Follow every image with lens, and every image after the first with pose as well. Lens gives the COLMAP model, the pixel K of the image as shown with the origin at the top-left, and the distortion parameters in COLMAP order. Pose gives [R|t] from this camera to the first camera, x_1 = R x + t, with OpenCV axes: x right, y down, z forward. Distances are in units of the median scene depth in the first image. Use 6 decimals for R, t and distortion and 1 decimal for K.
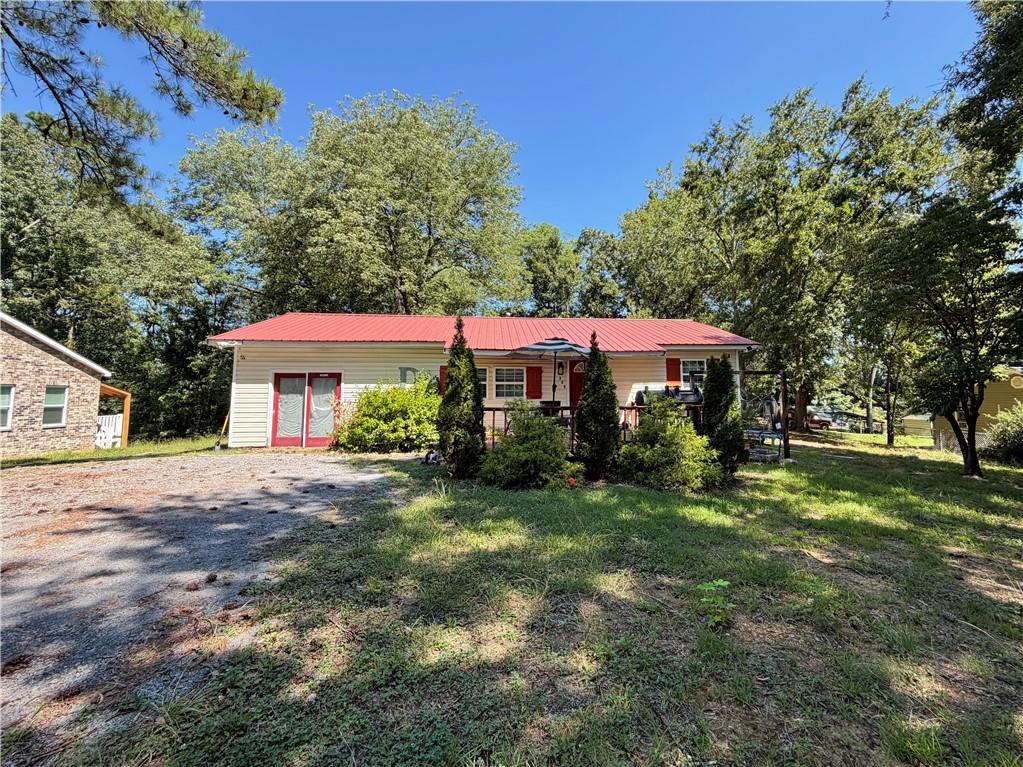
lens RADIAL K [[439.1, 0, 544.8], [0, 439.1, 352.7], [0, 0, 1]] dist [-0.000312, 0.001859]
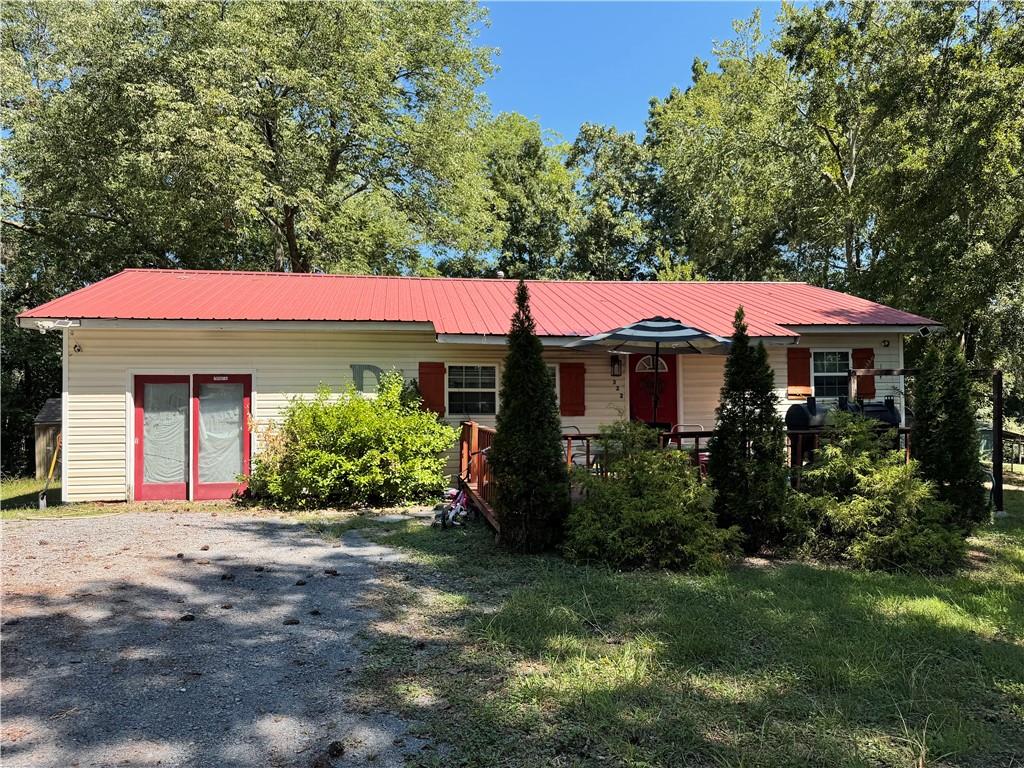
lens RADIAL K [[719.9, 0, 515.0], [0, 719.9, 388.5], [0, 0, 1]] dist [0.069735, -0.086947]
pose [[0.999046, -0.004074, 0.043485, -0.148704], [0.000785, 0.997153, 0.075401, -0.007853], [-0.043668, -0.075295, 0.996205, 0.017405]]
